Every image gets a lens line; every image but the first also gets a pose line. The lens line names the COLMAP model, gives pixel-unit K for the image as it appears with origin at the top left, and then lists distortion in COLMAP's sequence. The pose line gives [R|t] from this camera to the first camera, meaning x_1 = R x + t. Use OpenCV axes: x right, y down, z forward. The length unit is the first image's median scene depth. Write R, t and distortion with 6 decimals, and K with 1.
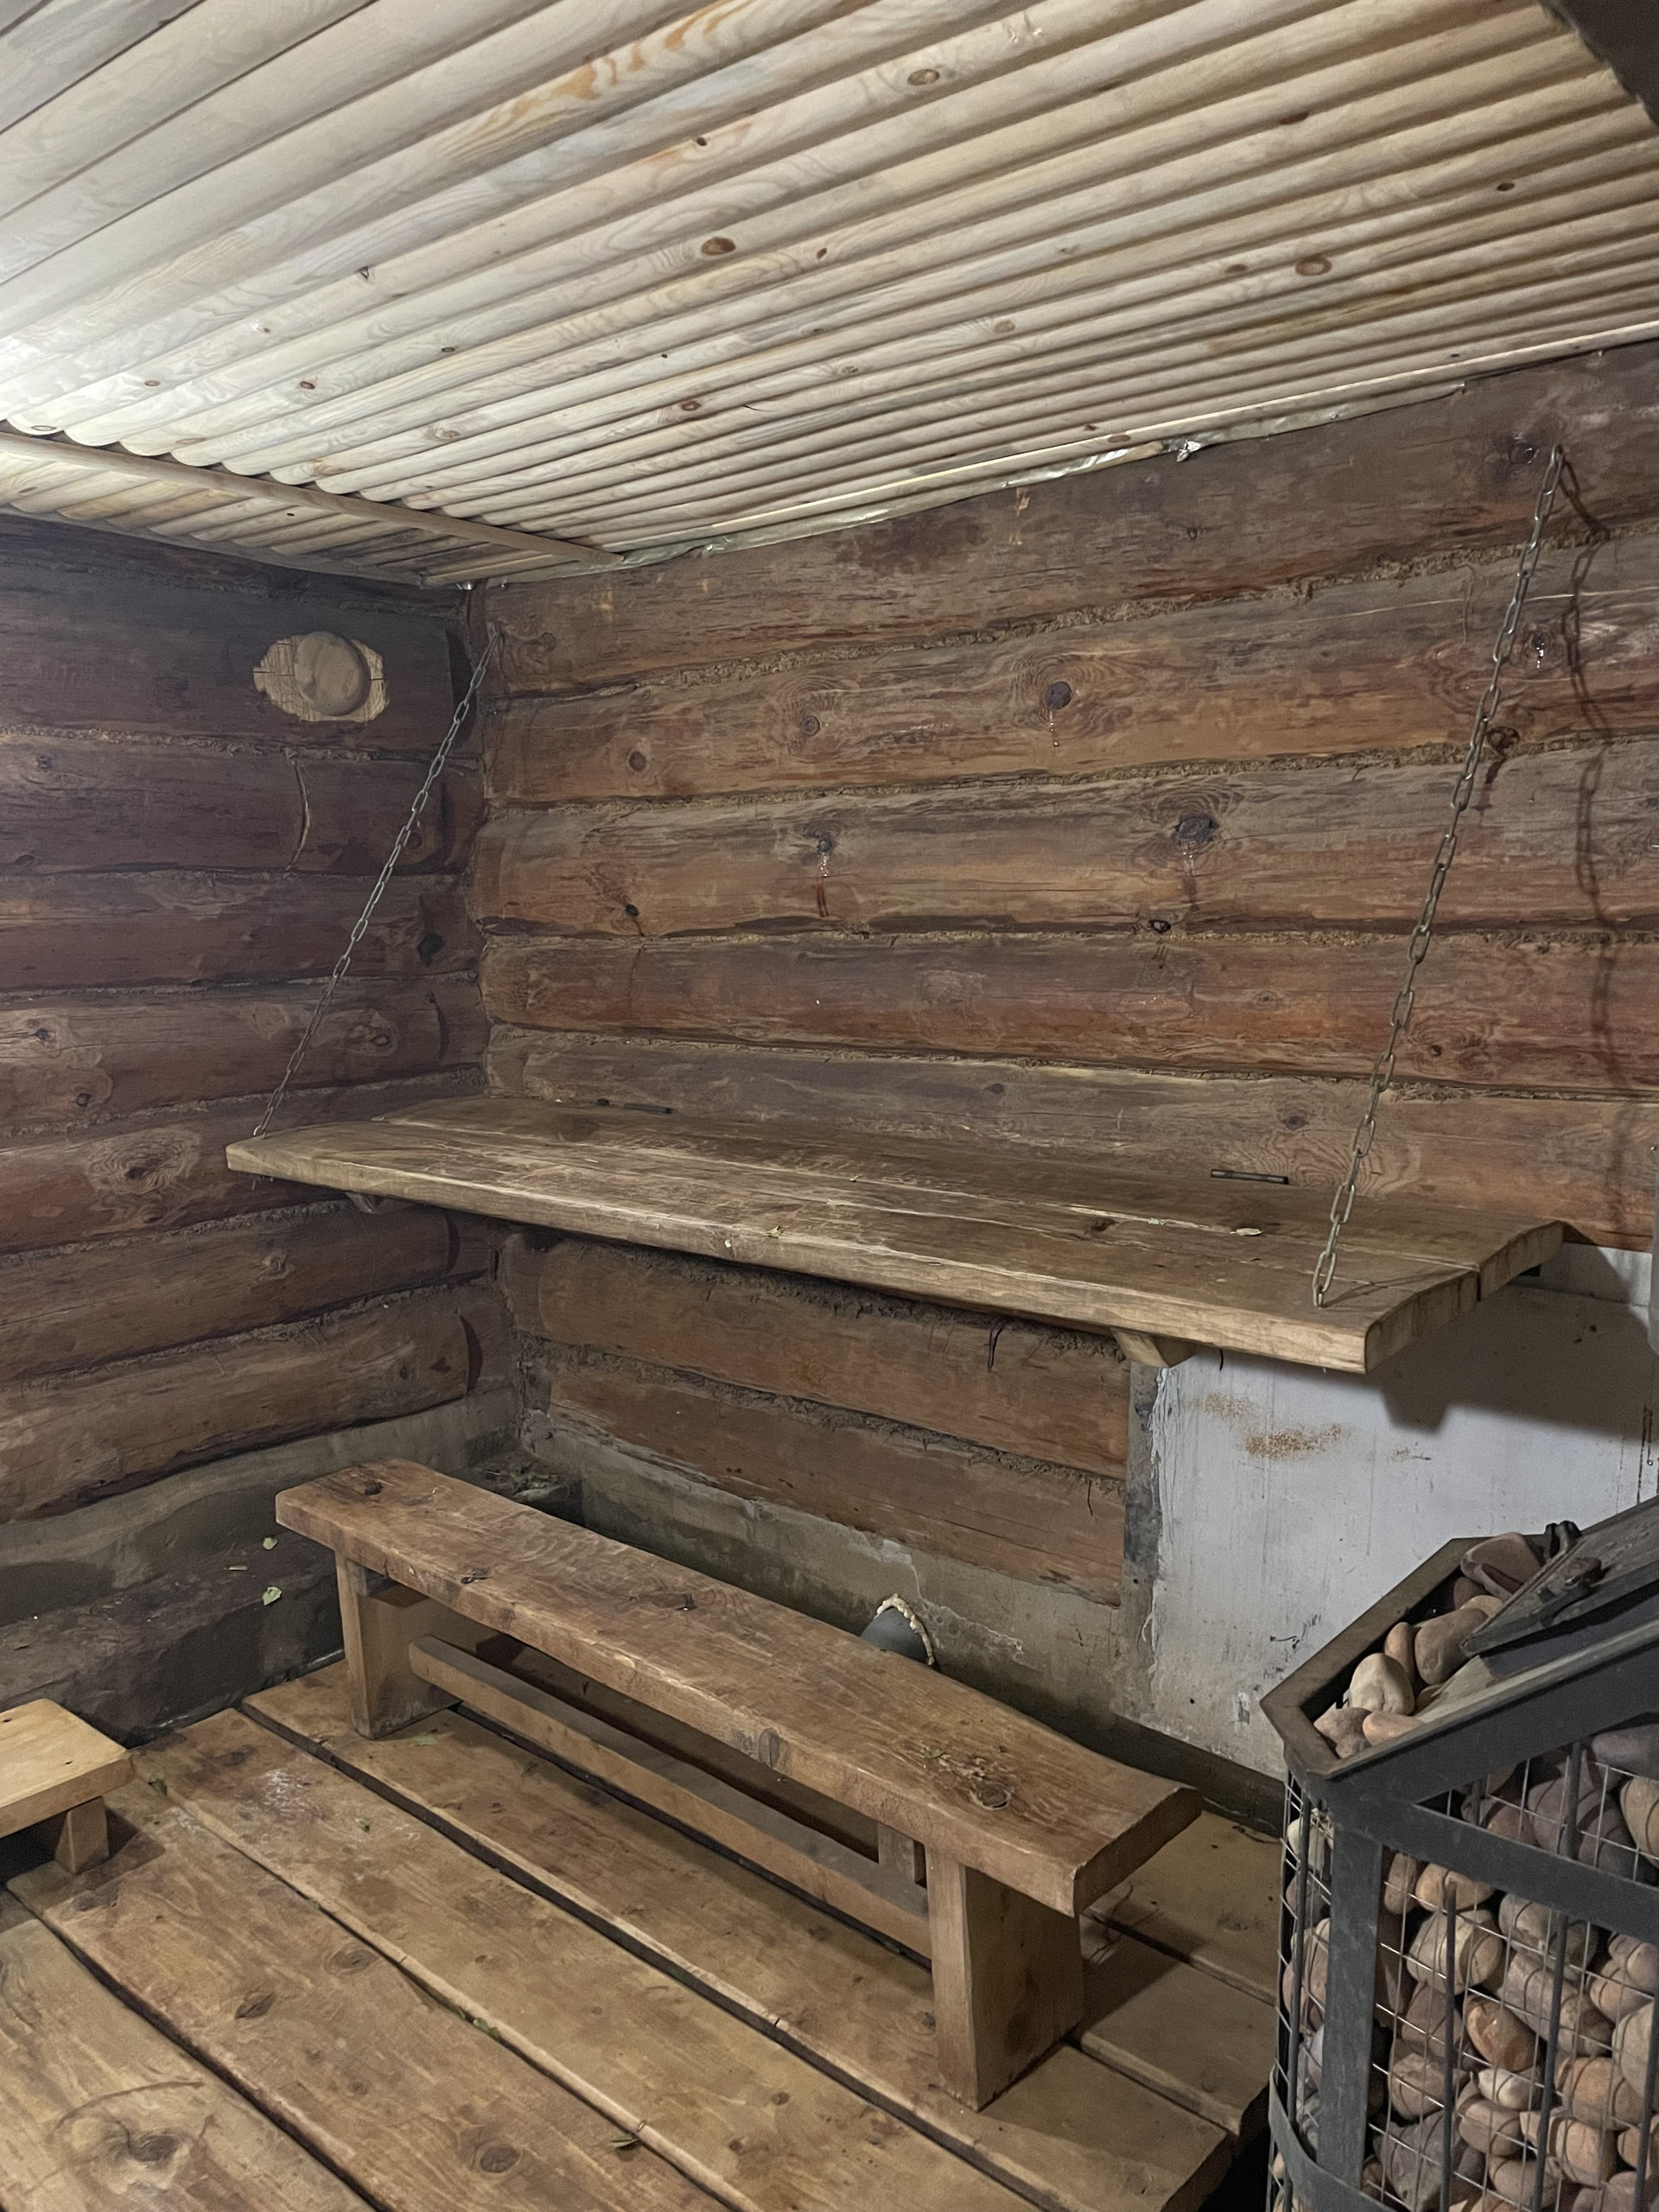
lens RADIAL K [[1664.1, 0, 828.8], [0, 1664.1, 1145.0], [0, 0, 1]] dist [0.113797, -0.135405]
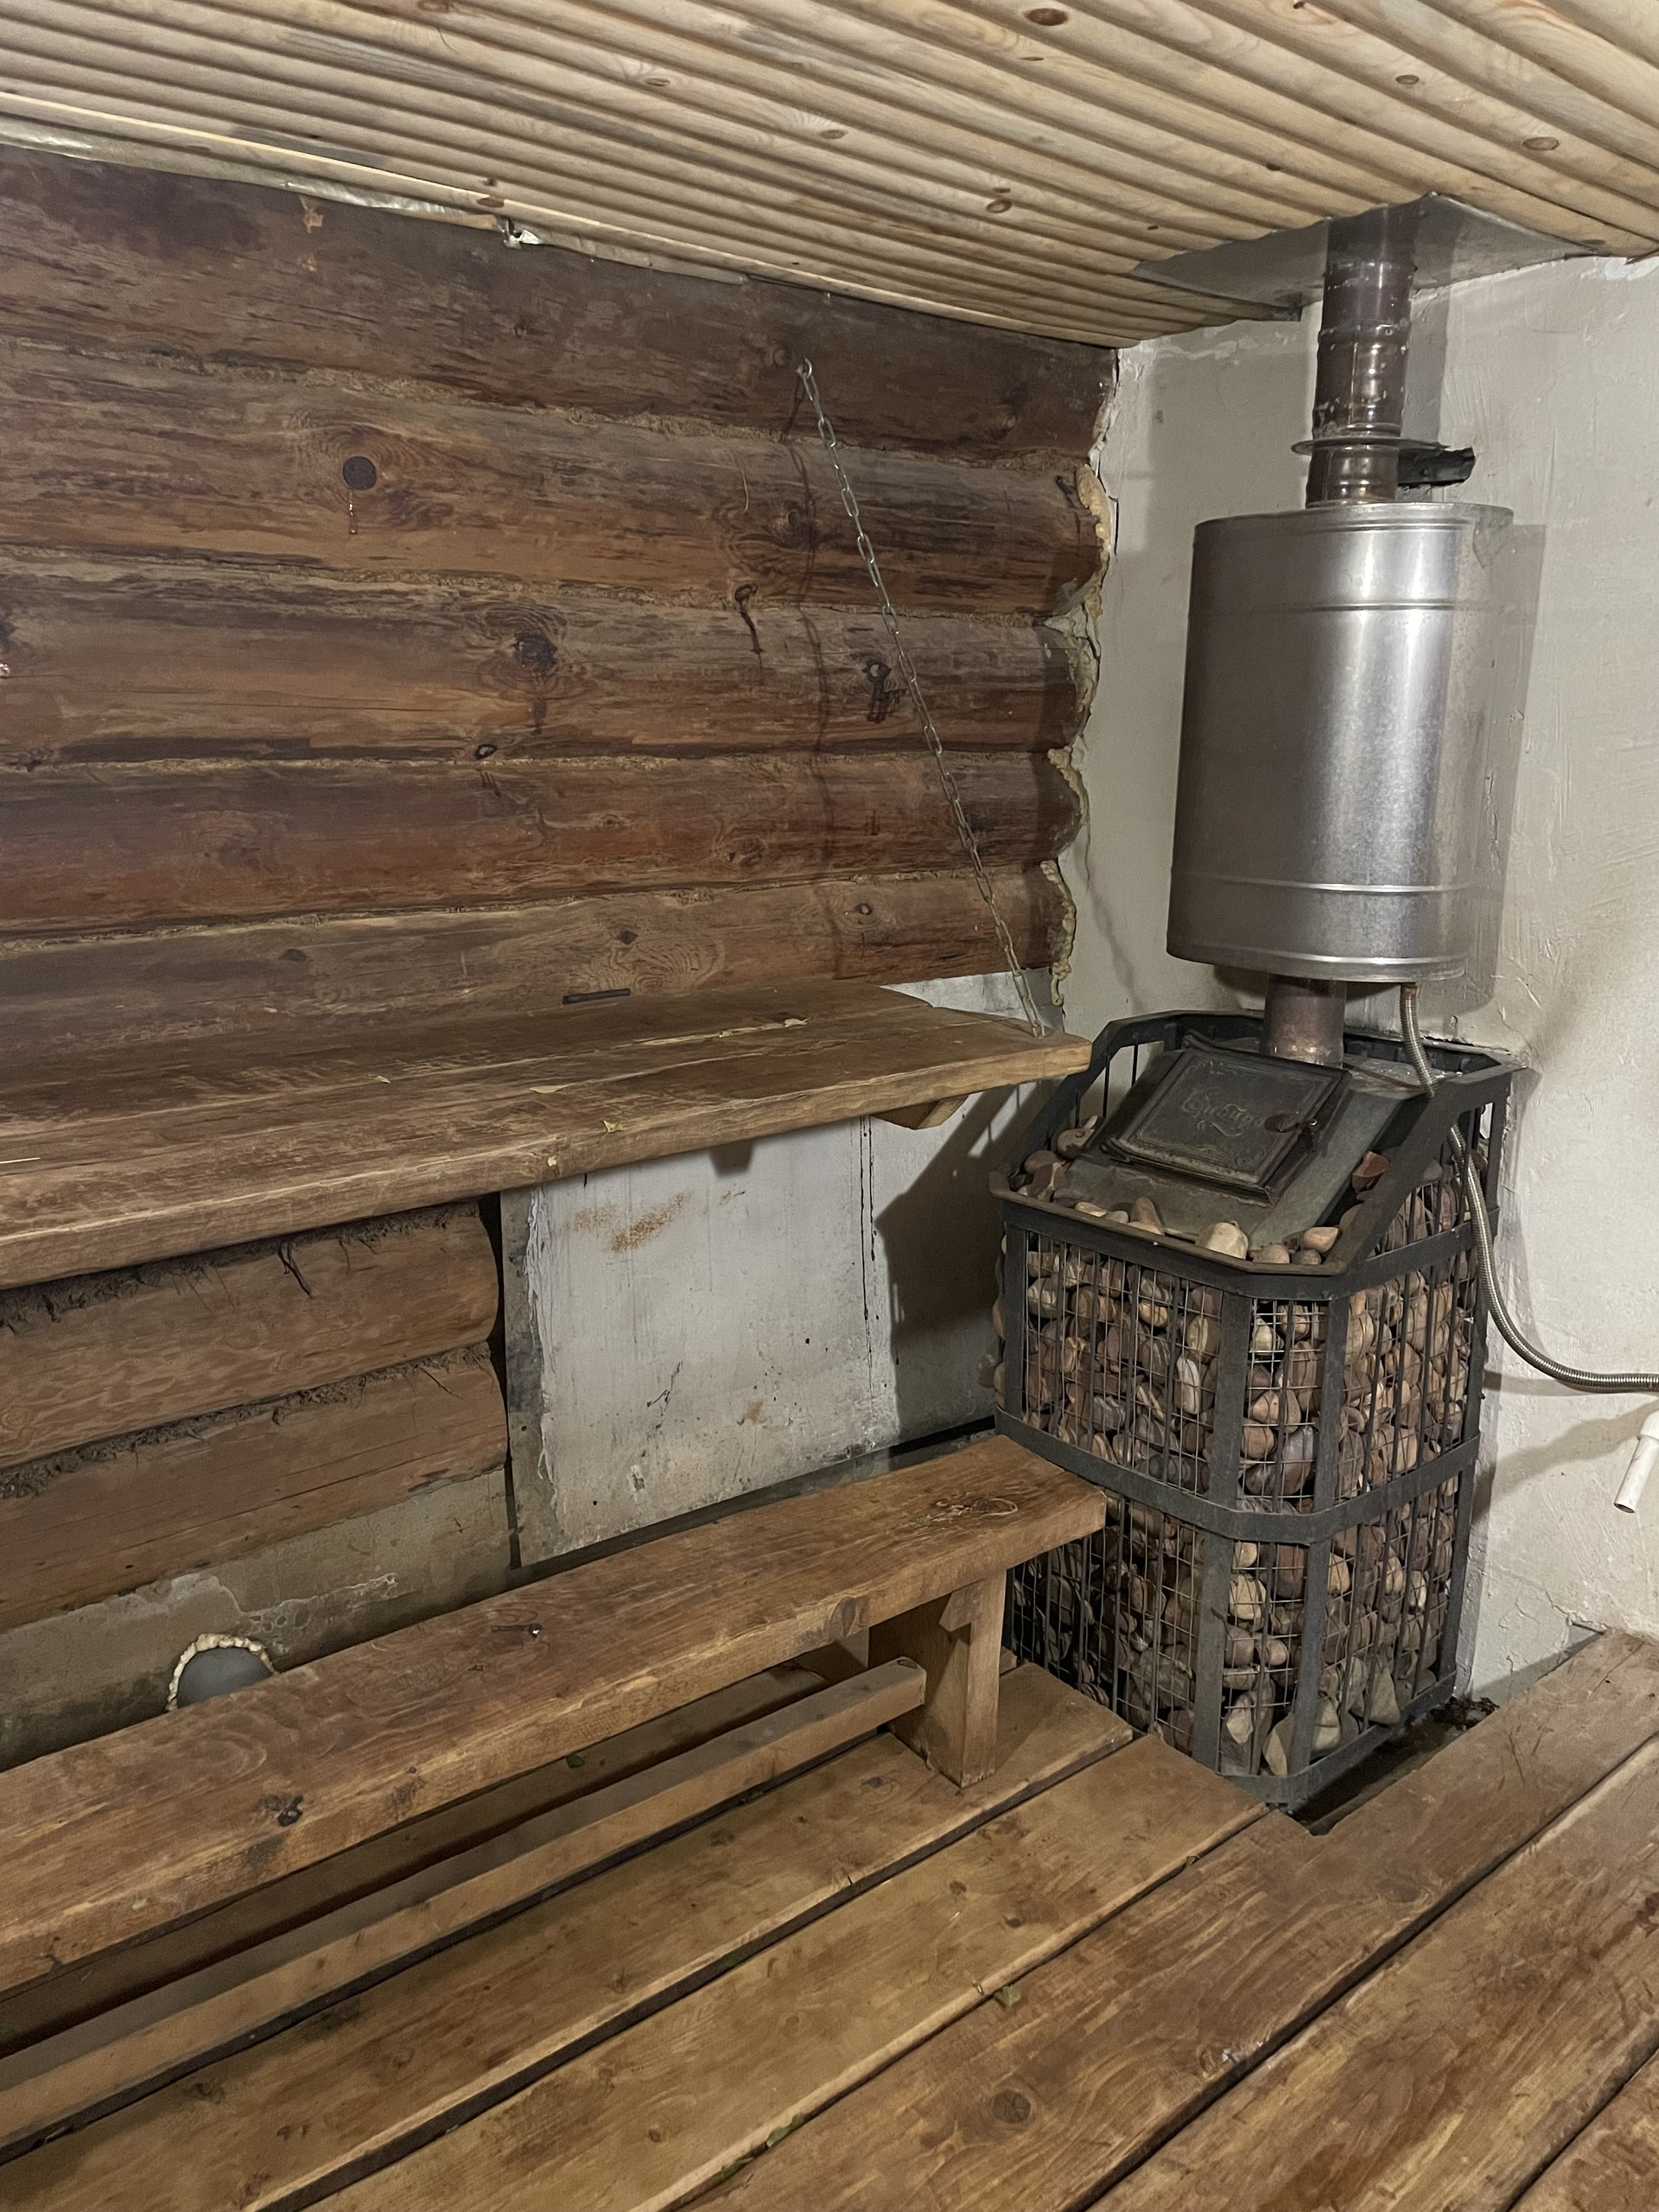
lens RADIAL K [[1702.6, 0, 828.3], [0, 1702.6, 1135.8], [0, 0, 1]] dist [0.102984, -0.128251]
pose [[0.137472, -0.226027, 0.964372, -0.764435], [0.137506, 0.968543, 0.207403, -0.095783], [-0.980915, 0.104095, 0.164228, 0.679340]]
